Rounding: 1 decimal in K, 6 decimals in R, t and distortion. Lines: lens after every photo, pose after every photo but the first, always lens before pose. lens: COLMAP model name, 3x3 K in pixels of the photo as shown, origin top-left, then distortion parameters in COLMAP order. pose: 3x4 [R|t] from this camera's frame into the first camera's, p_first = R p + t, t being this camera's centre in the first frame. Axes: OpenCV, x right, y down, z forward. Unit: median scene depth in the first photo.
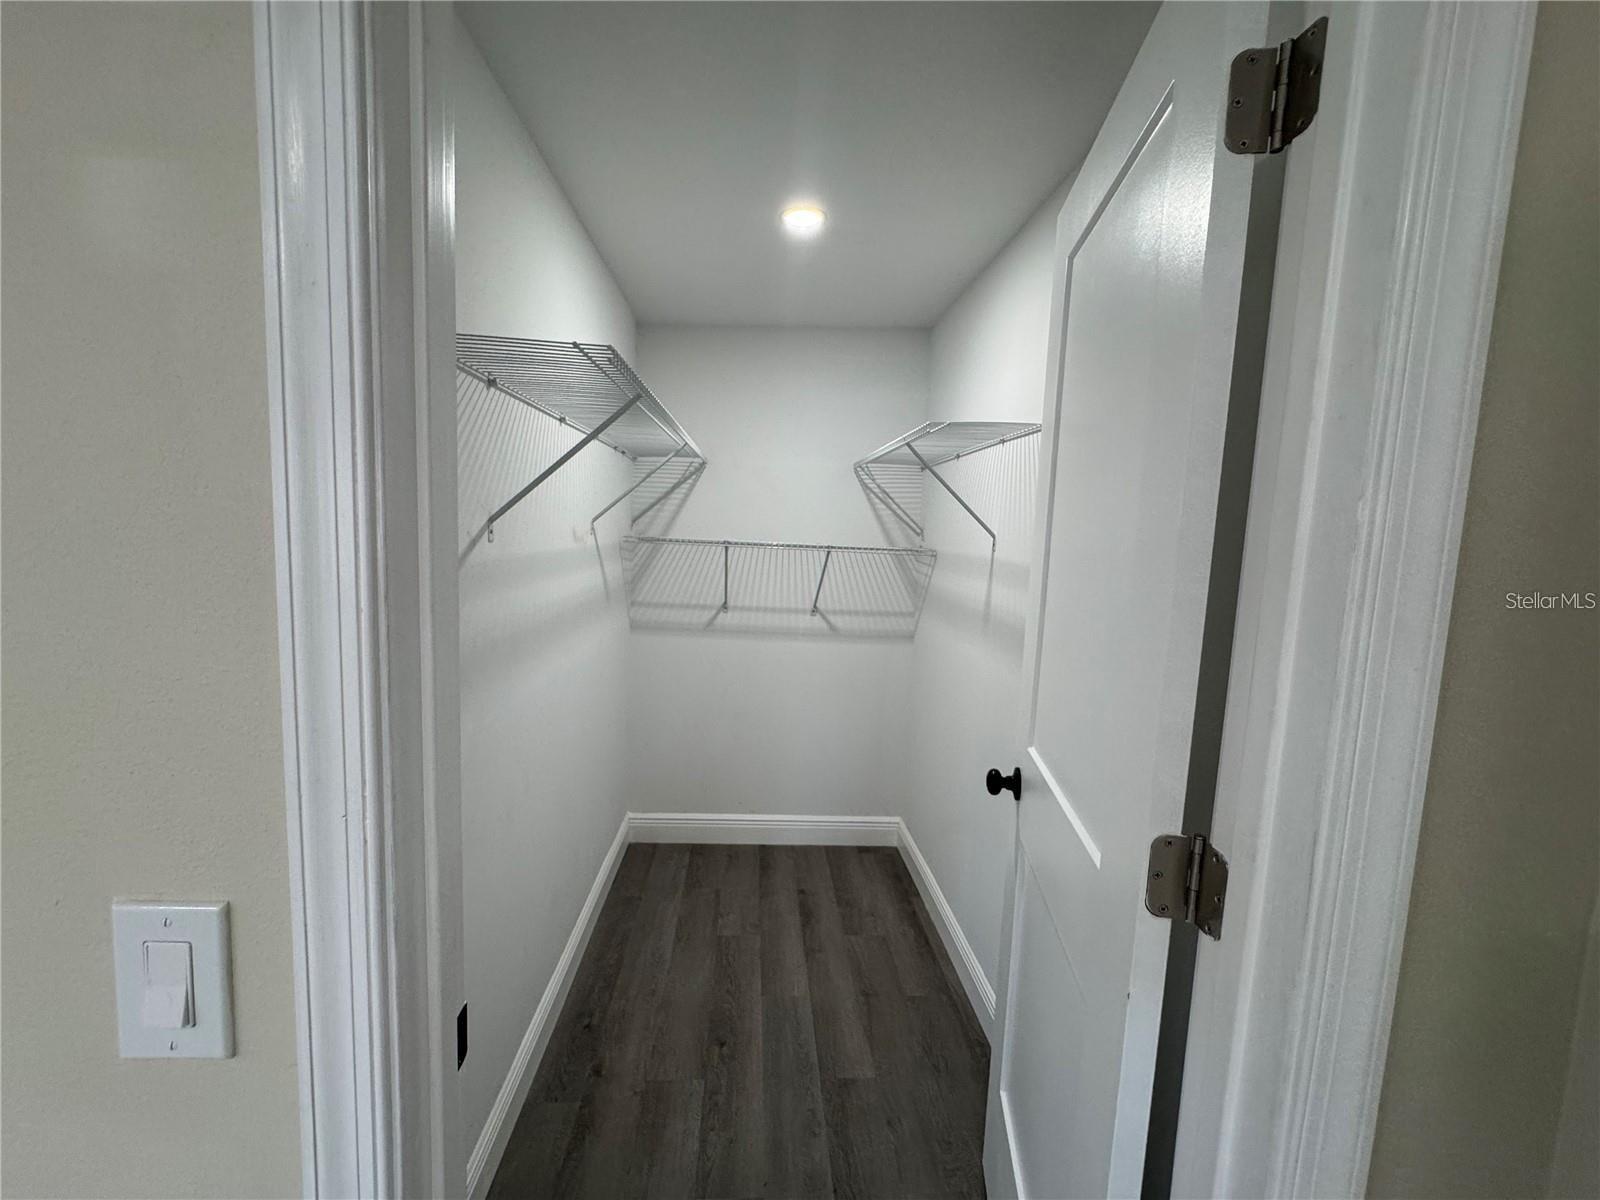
lens RADIAL K [[646.3, 0, 797.1], [0, 646.3, 599.5], [0, 0, 1]] dist [0.000005, -0.000040]
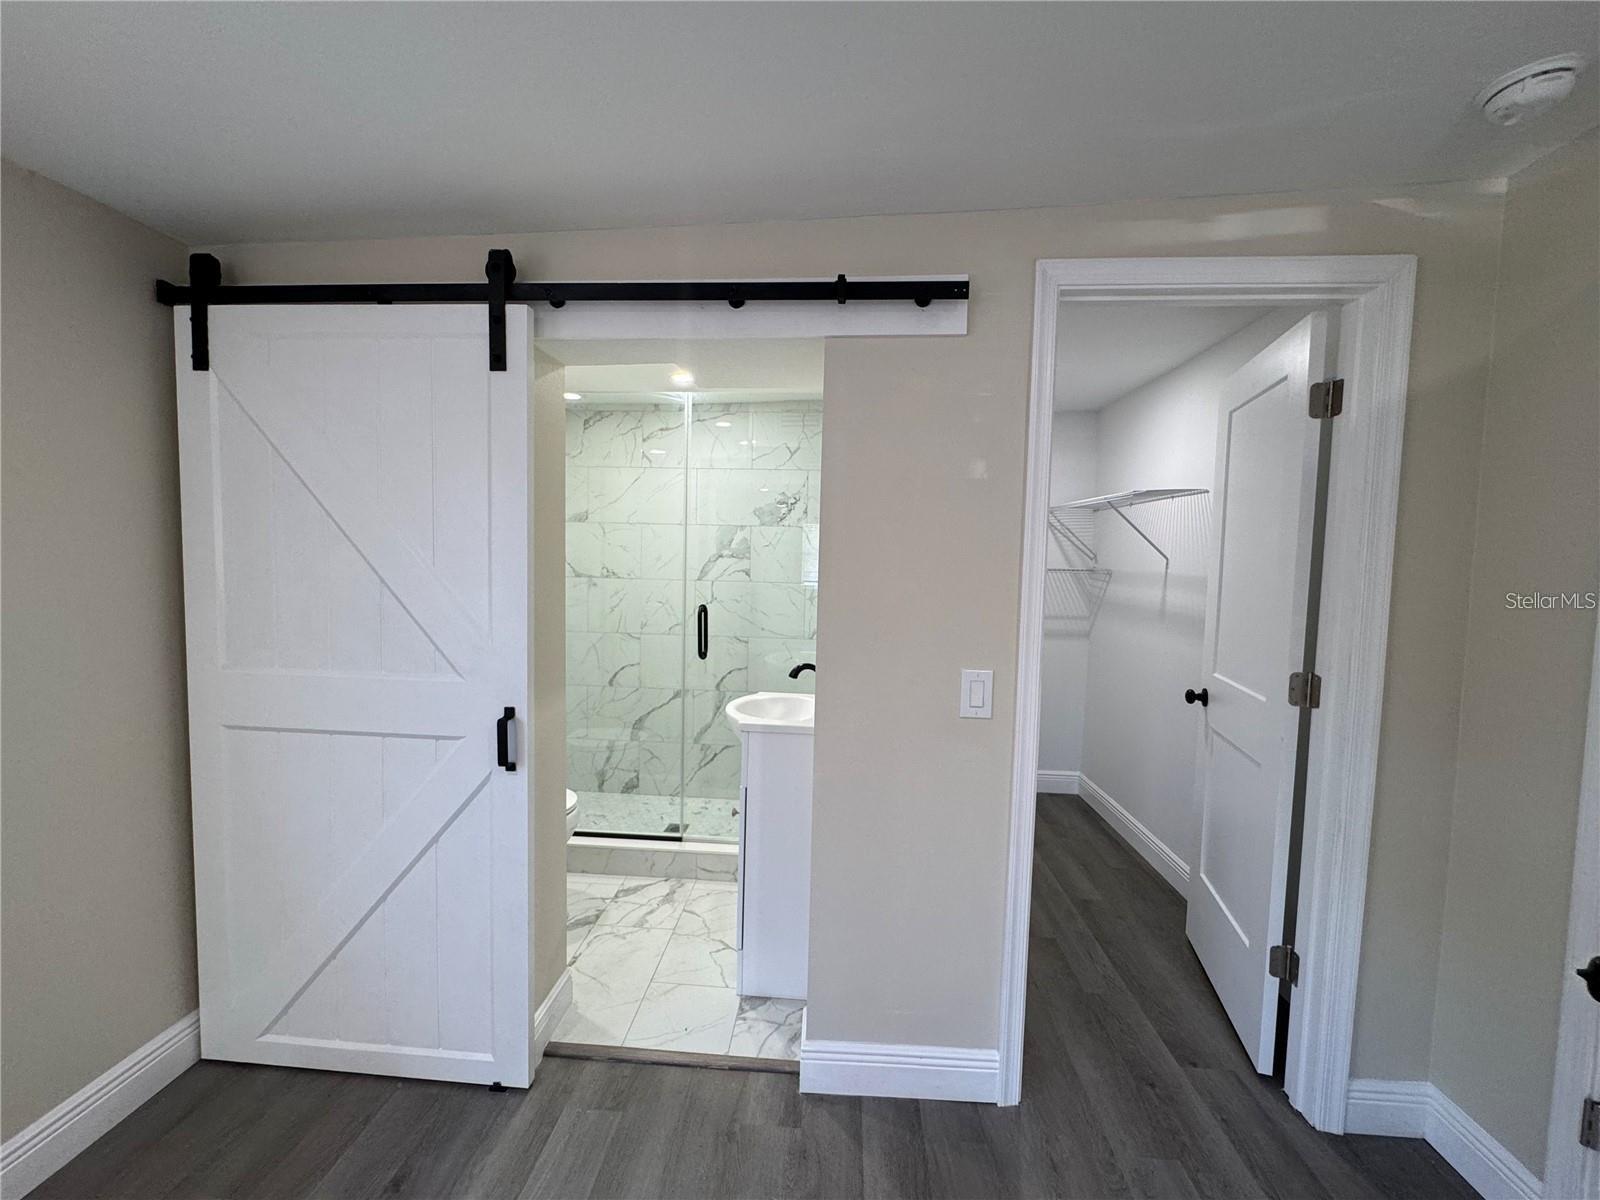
lens RADIAL K [[654.3, 0, 797.6], [0, 654.3, 599.7], [0, 0, 1]] dist [-0.004822, 0.000046]
pose [[0.991891, -0.010416, -0.126668, -0.533716], [0.004762, 0.998982, -0.044860, 0.092609], [0.127006, 0.043893, 0.990930, -0.921168]]
